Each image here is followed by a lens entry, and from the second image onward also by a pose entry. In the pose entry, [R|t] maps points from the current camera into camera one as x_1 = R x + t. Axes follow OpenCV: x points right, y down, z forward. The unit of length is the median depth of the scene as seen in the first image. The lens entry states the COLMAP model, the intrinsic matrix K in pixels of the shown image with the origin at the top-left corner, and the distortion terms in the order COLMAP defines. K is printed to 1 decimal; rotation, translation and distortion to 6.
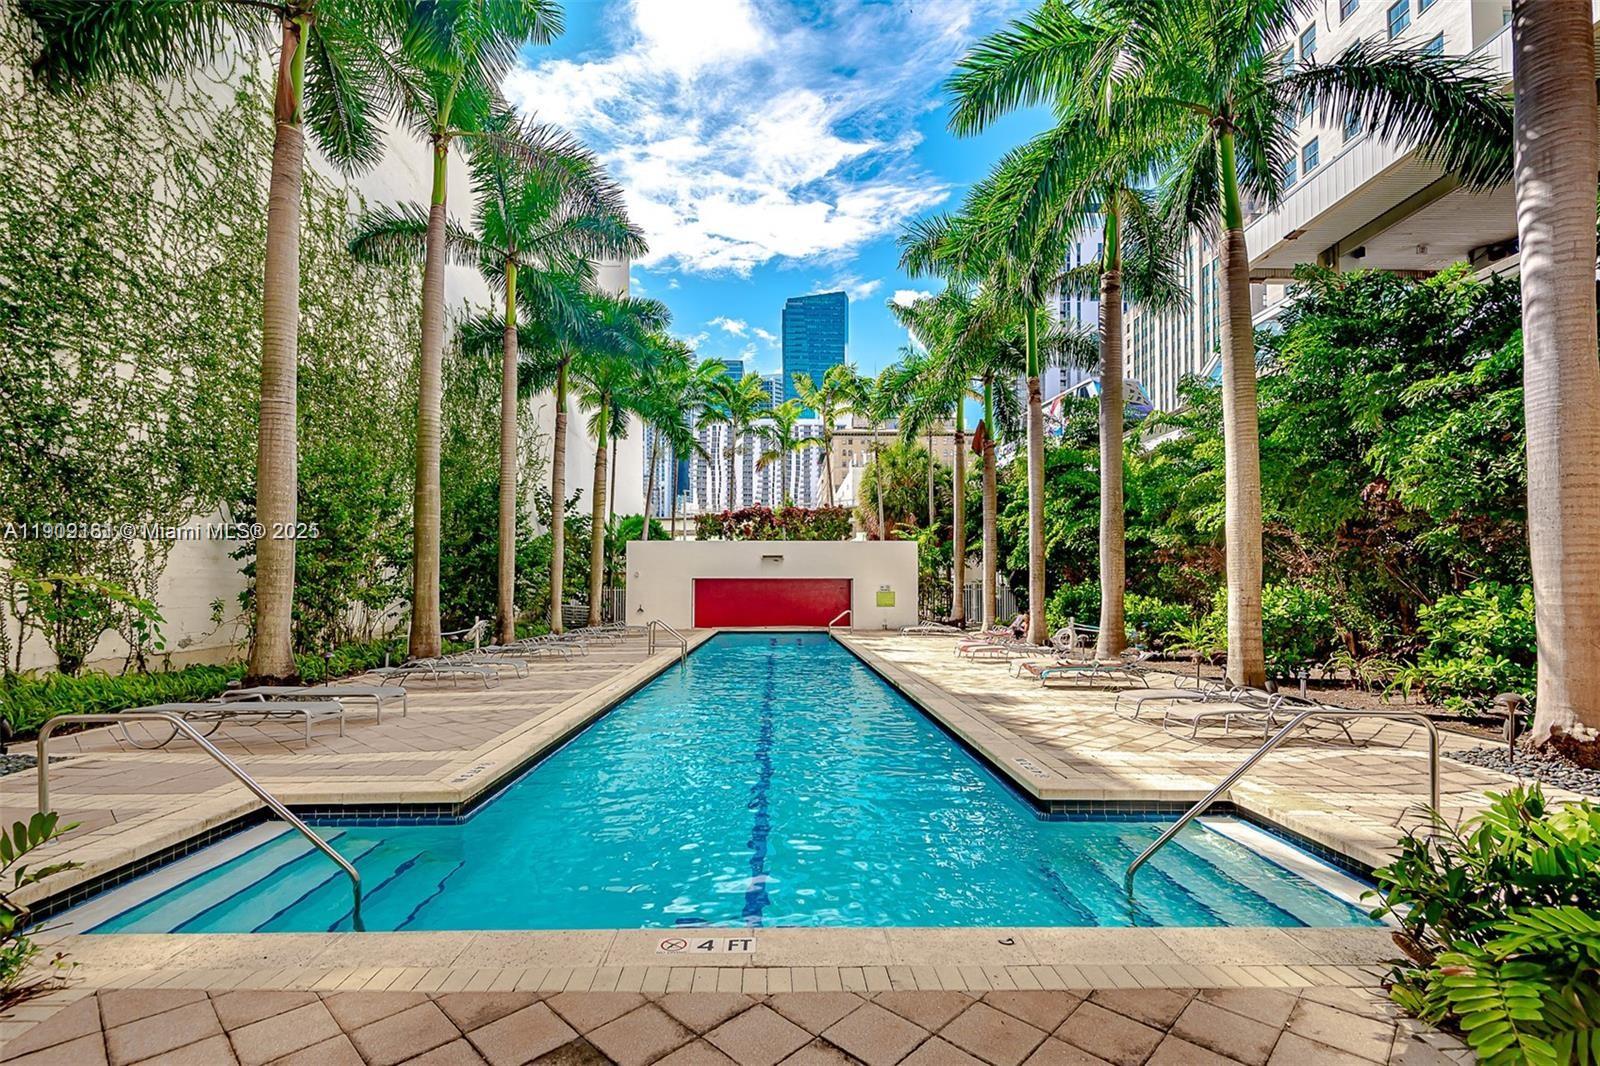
lens RADIAL K [[684.6, 0, 803.8], [0, 684.6, 566.2], [0, 0, 1]] dist [0.026624, -0.013384]
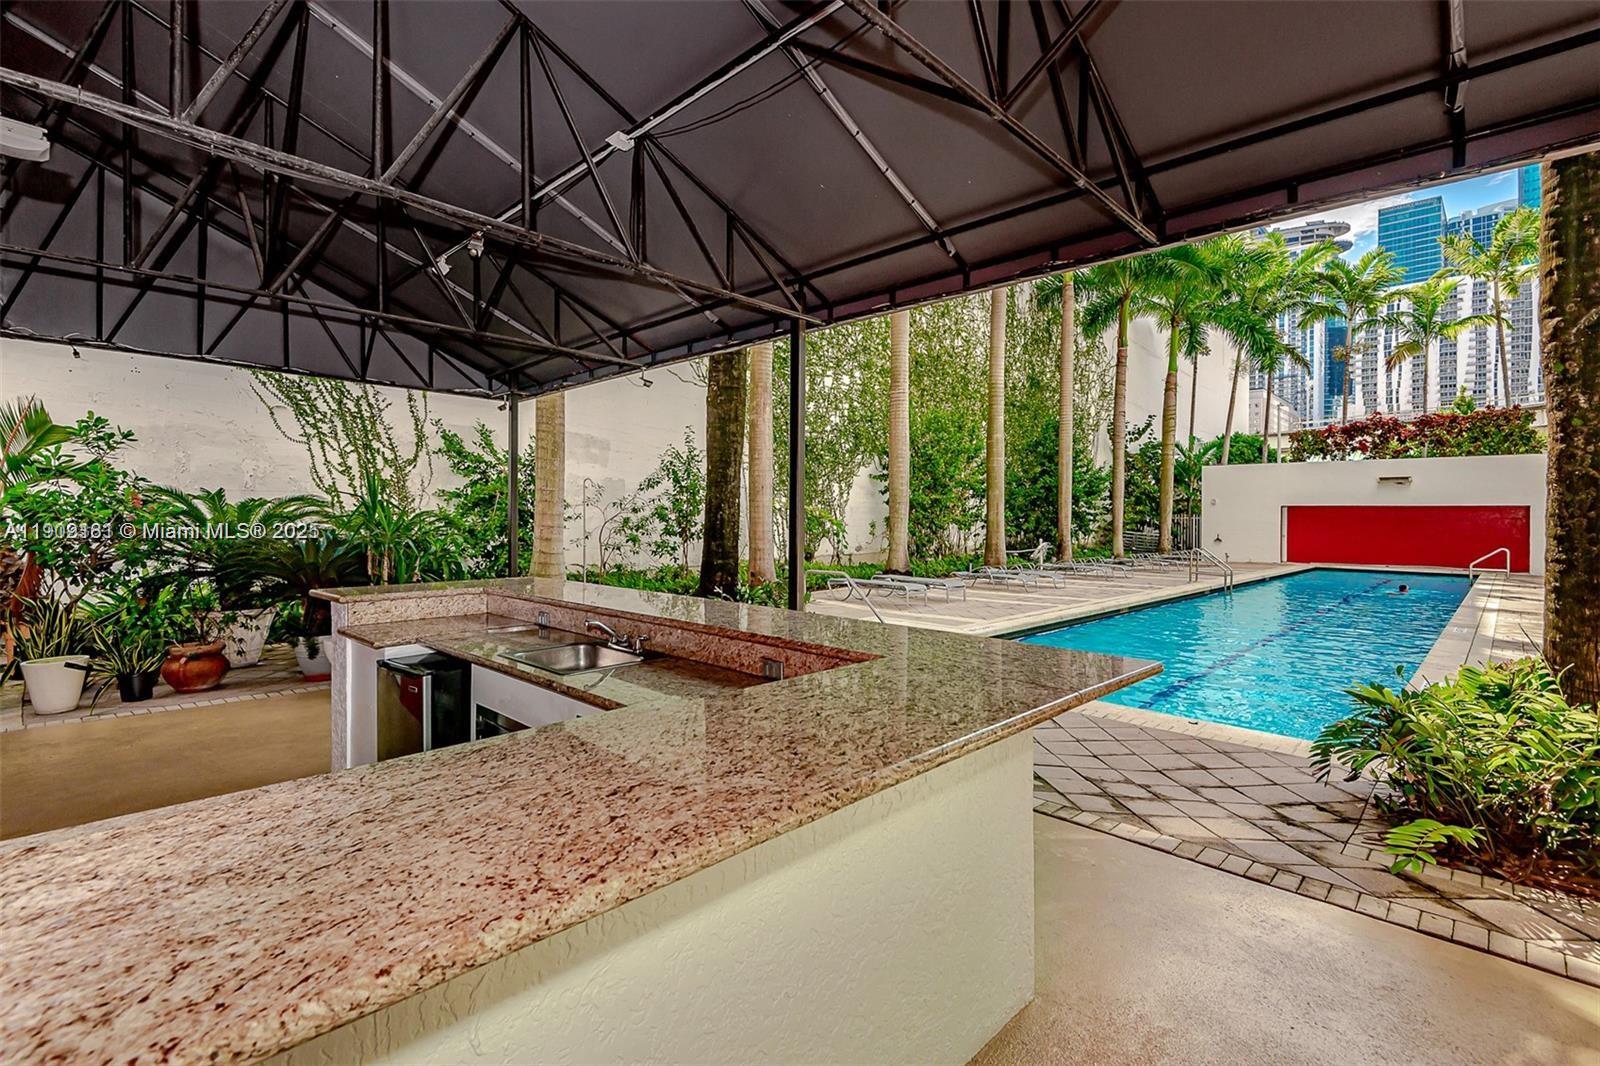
lens RADIAL K [[736.4, 0, 801.1], [0, 736.4, 510.9], [0, 0, 1]] dist [-0.000071, -0.000010]
pose [[0.686202, 0.001828, -0.727409, 0.168921], [0.017134, 0.999679, 0.018675, -0.005874], [0.727209, -0.025278, 0.685950, -0.172282]]
